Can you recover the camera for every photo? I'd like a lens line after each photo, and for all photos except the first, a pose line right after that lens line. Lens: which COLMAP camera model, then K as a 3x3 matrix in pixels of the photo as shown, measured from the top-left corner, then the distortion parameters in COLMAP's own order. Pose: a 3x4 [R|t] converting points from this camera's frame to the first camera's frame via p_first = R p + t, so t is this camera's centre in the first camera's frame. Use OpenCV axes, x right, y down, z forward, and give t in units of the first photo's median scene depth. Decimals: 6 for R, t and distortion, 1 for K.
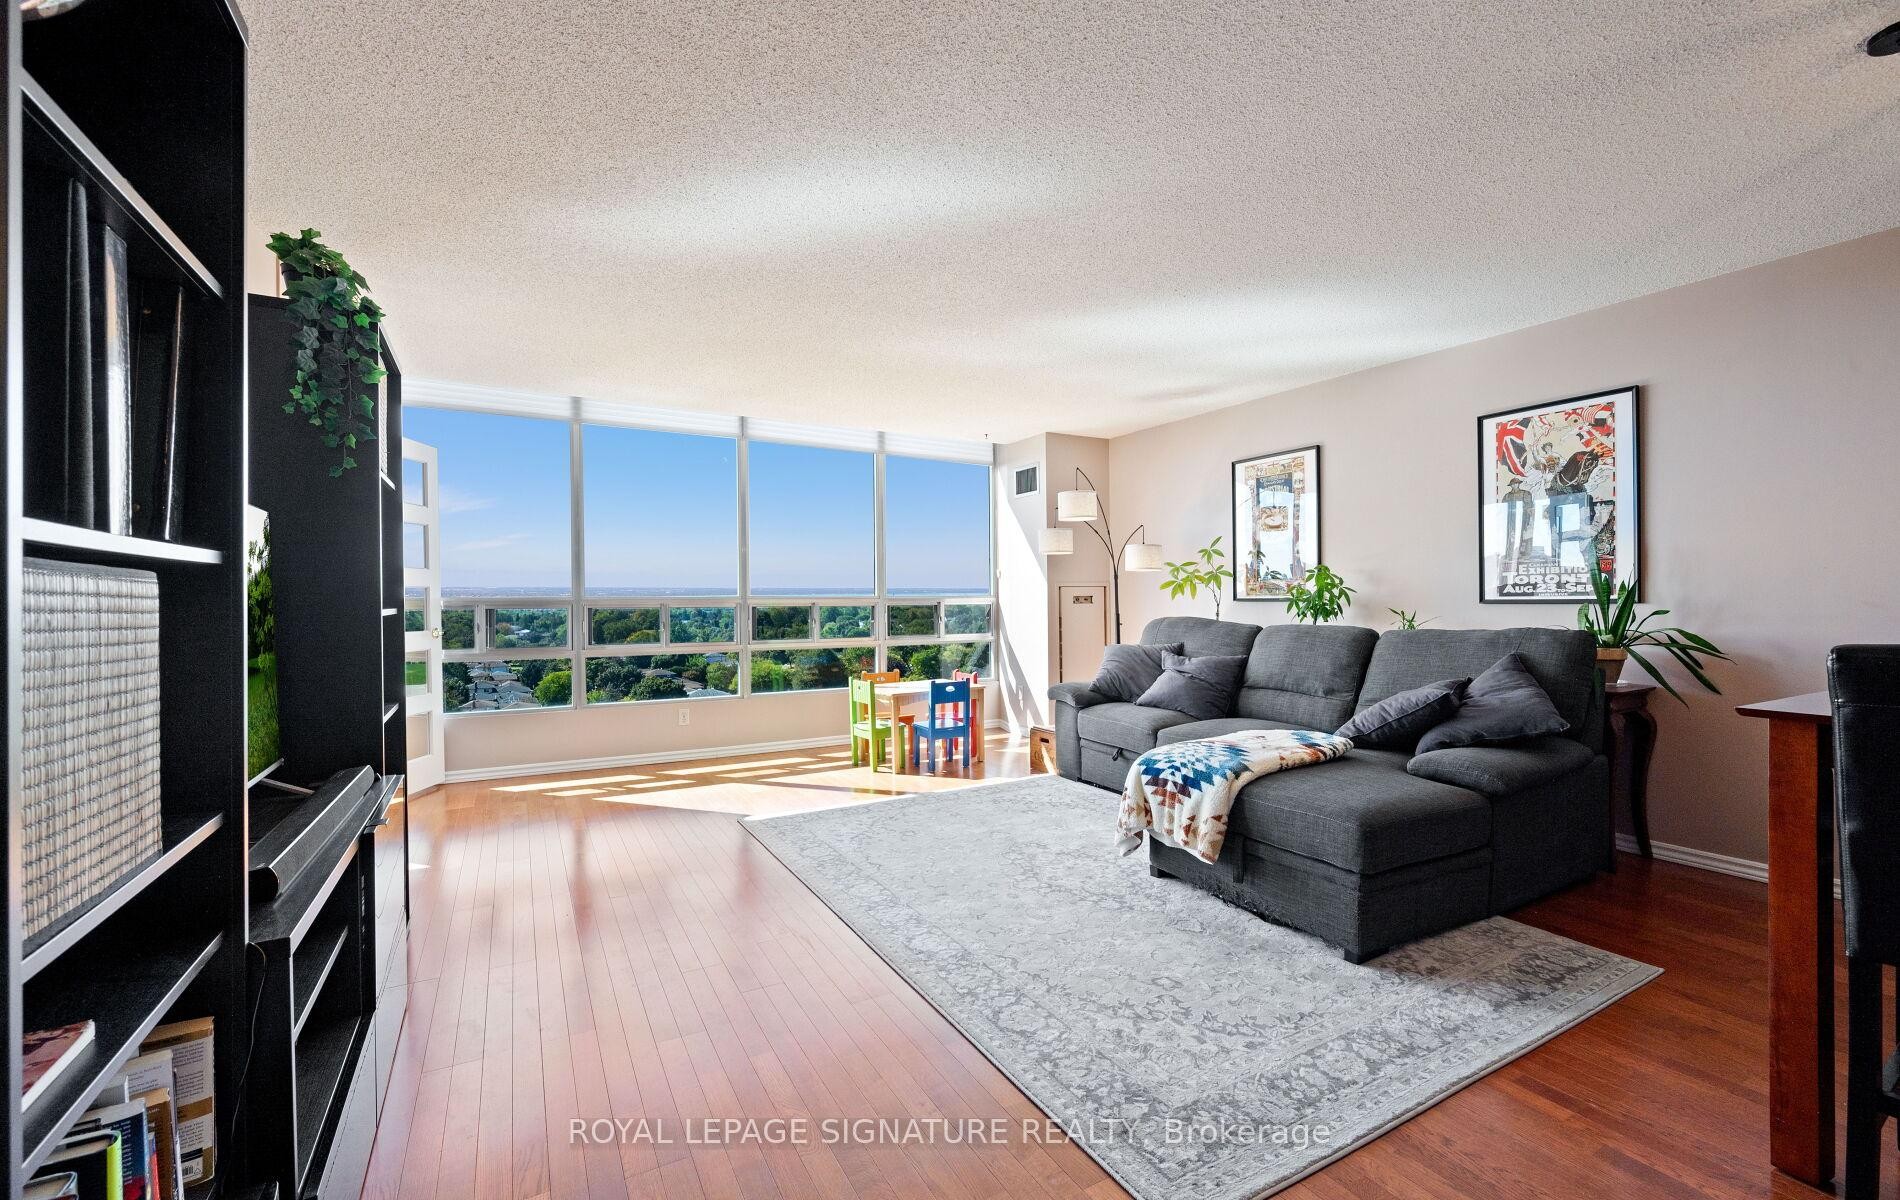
lens RADIAL K [[771.6, 0, 947.7], [0, 771.6, 606.3], [0, 0, 1]] dist [0.001647, 0.000101]
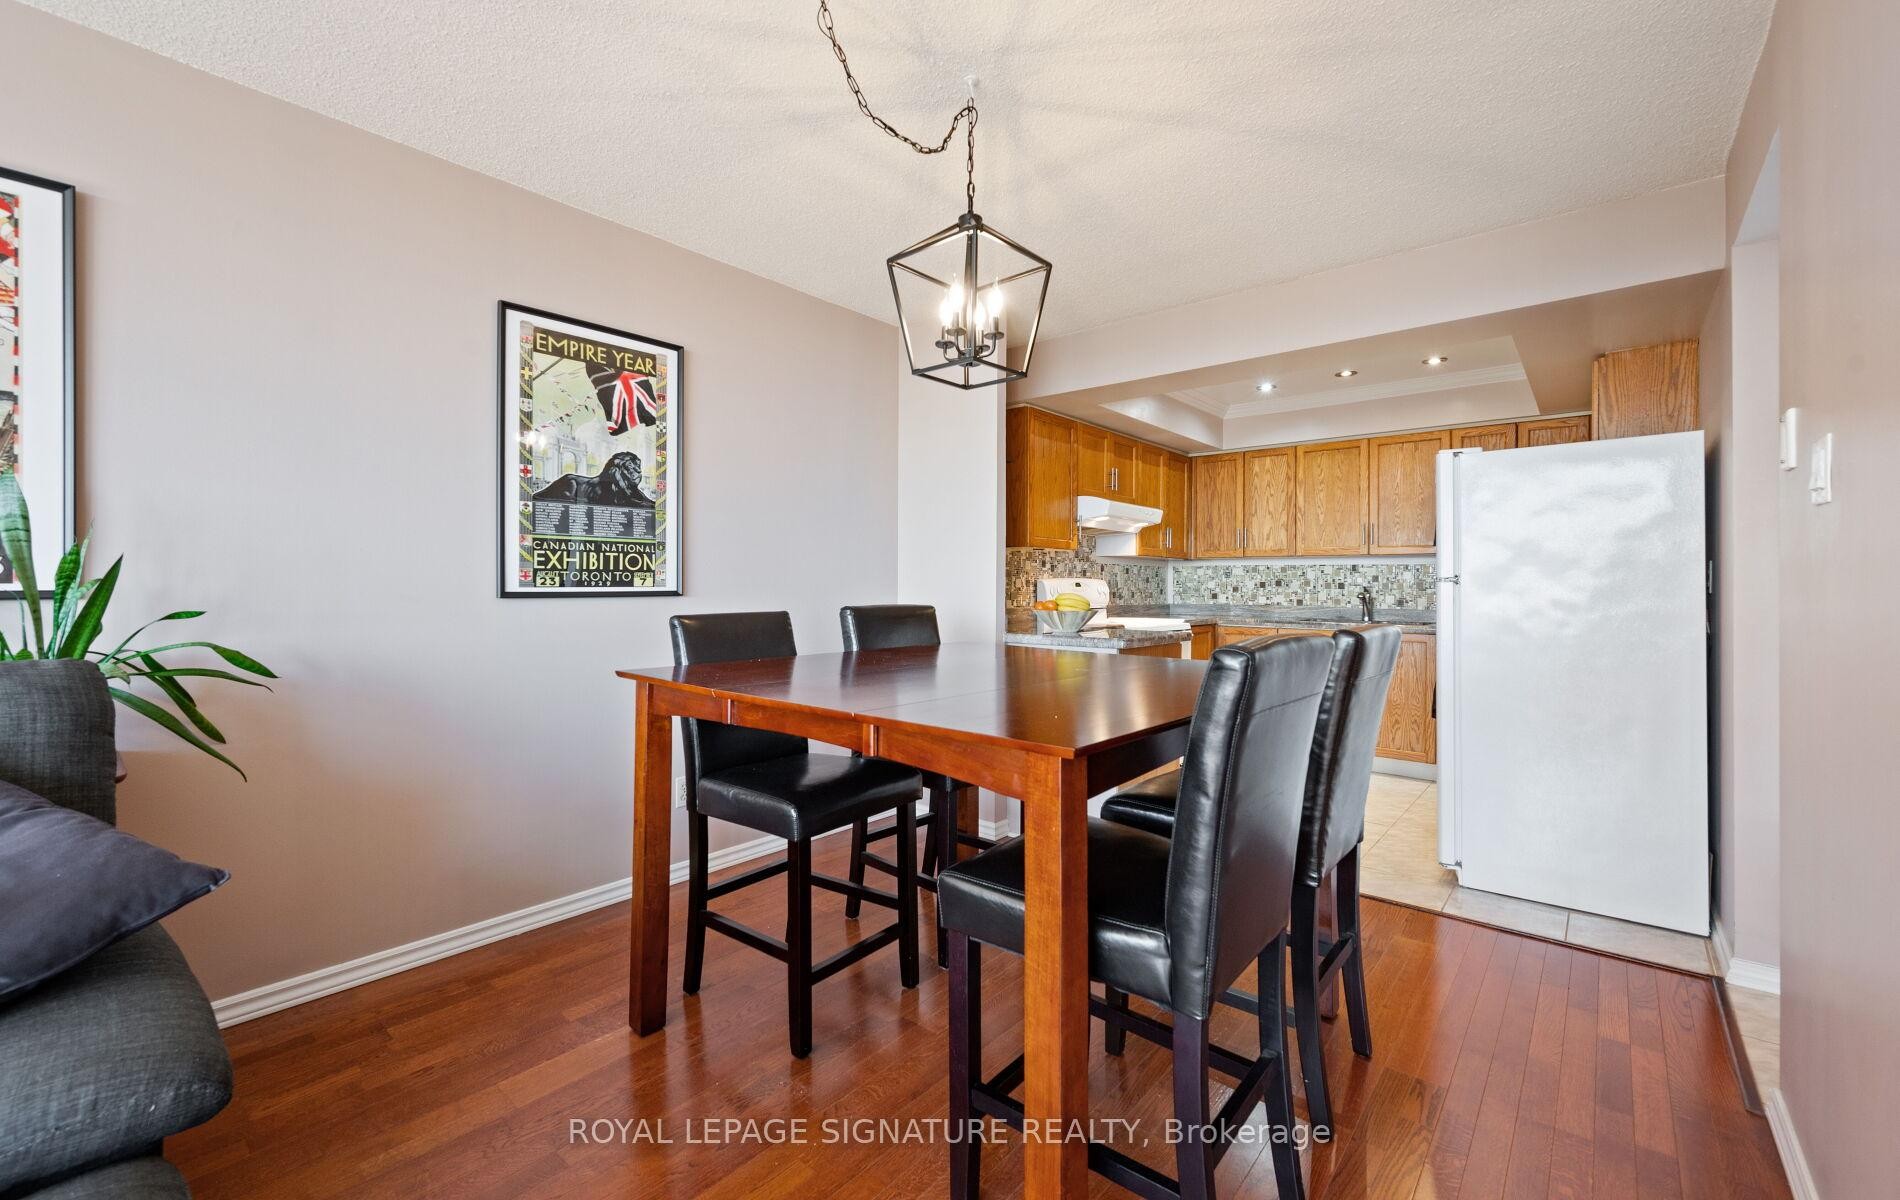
lens RADIAL K [[769.8, 0, 950.4], [0, 769.8, 585.4], [0, 0, 1]] dist [-0.001852, -0.000180]
pose [[-0.344081, 0.004223, 0.938931, 0.145640], [0.008172, 0.999965, -0.001503, -0.005319], [-0.938904, 0.007156, -0.344103, 0.472610]]
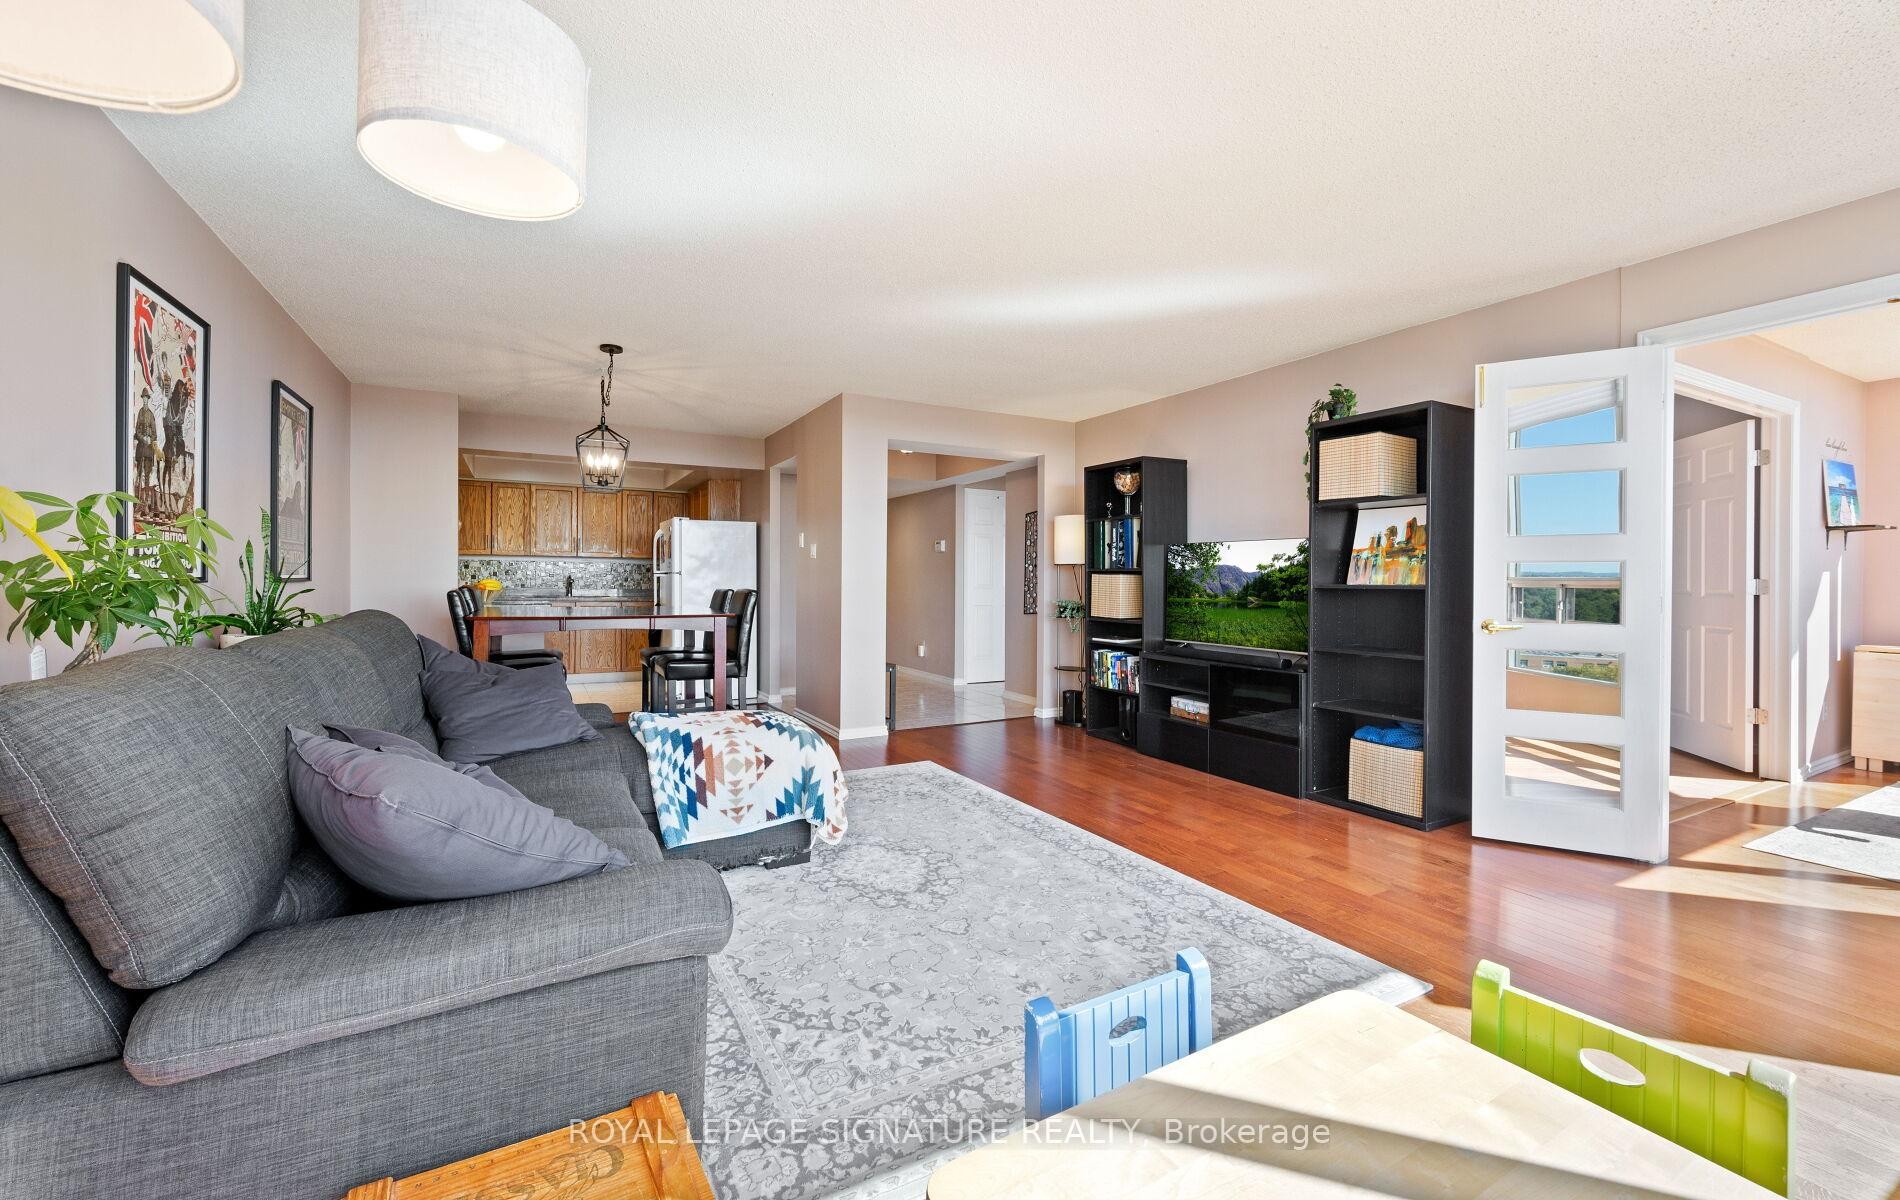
lens RADIAL K [[769.8, 0, 950.4], [0, 769.8, 585.4], [0, 0, 1]] dist [-0.001852, -0.000180]
pose [[-0.999945, -0.001887, 0.010312, 0.054440], [-0.001686, 0.999810, 0.019430, -0.014154], [-0.010347, 0.019411, -0.999758, 1.403396]]
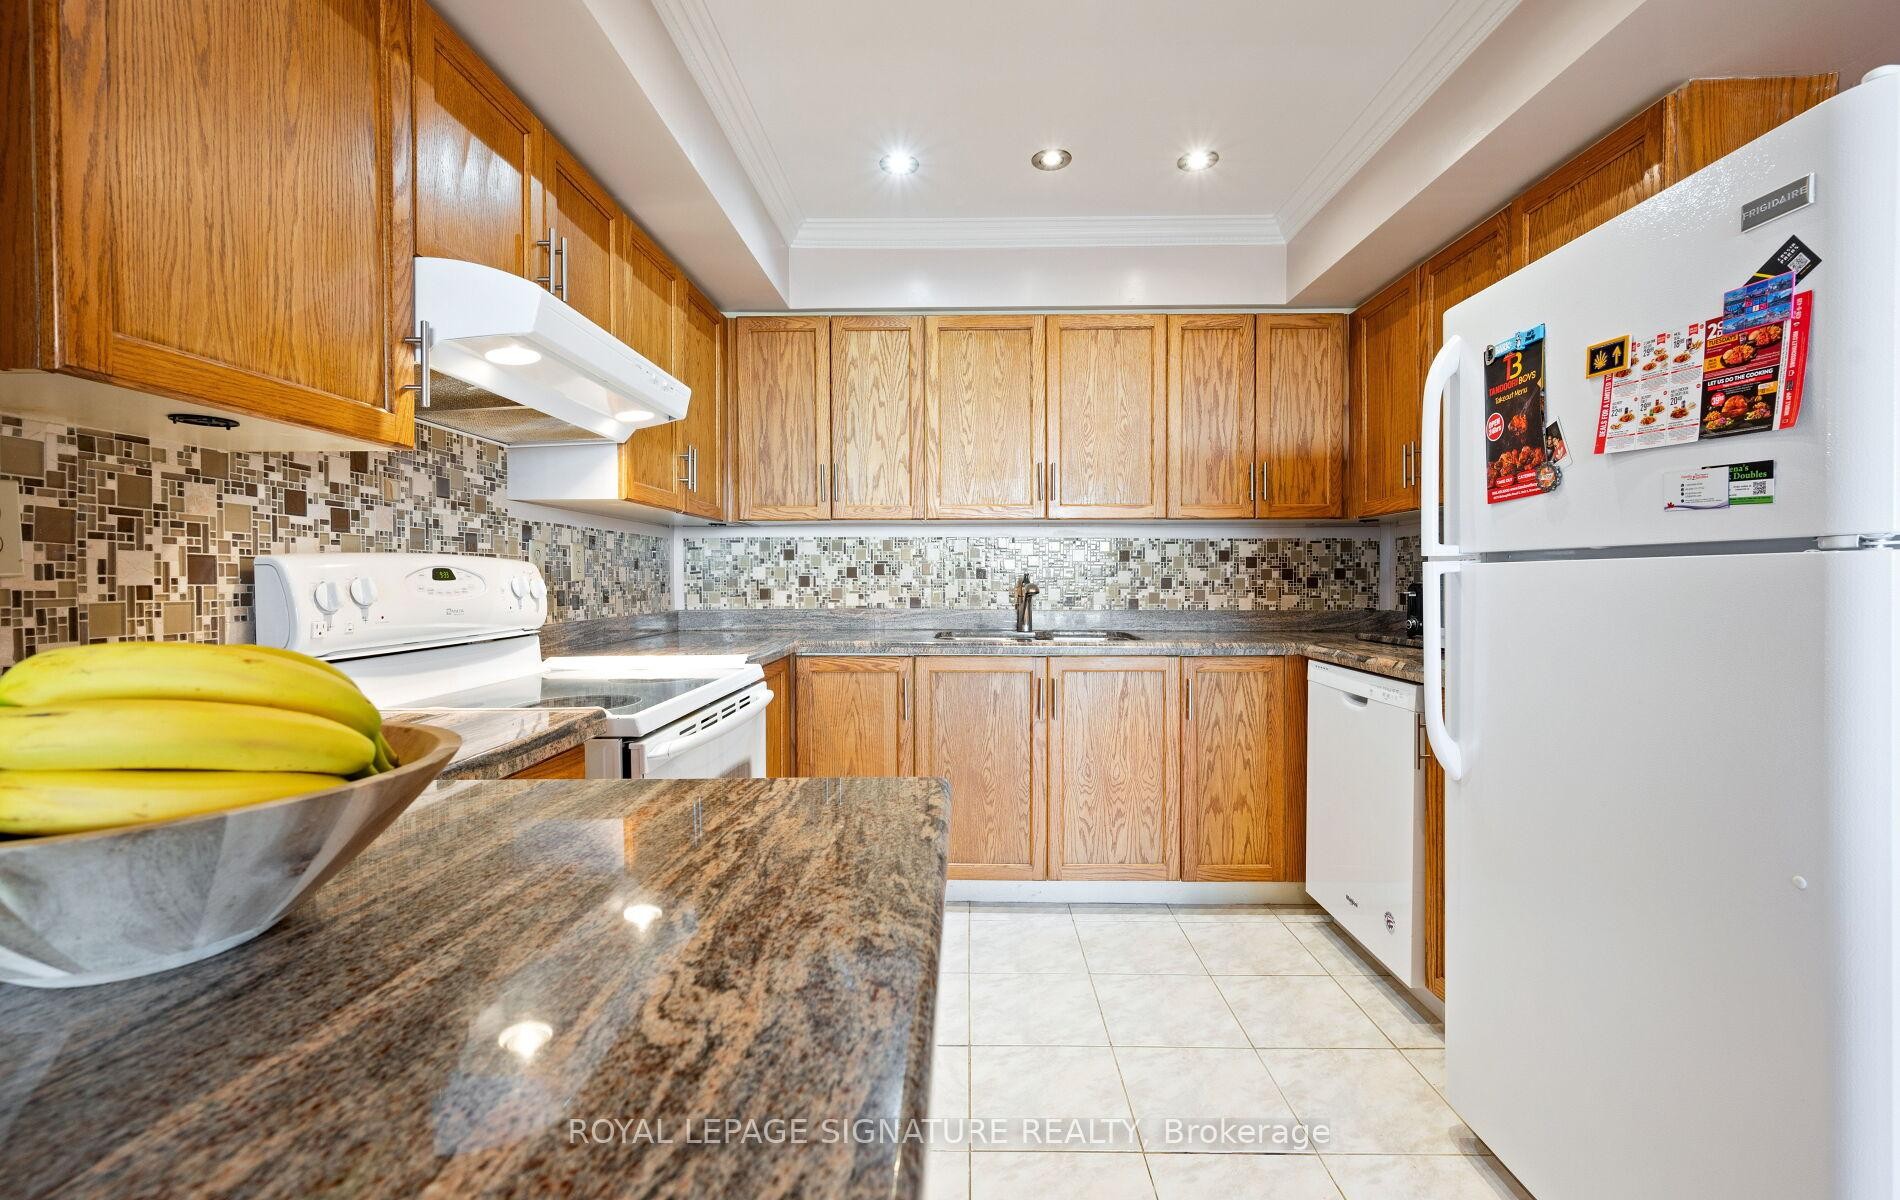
lens RADIAL K [[770.4, 0, 957.7], [0, 770.4, 587.4], [0, 0, 1]] dist [-0.000541, -0.000803]
pose [[-0.863521, 0.002708, 0.504305, 0.737846], [0.015929, 0.999633, 0.021908, -0.004138], [-0.504061, 0.026952, -0.863247, 0.104329]]
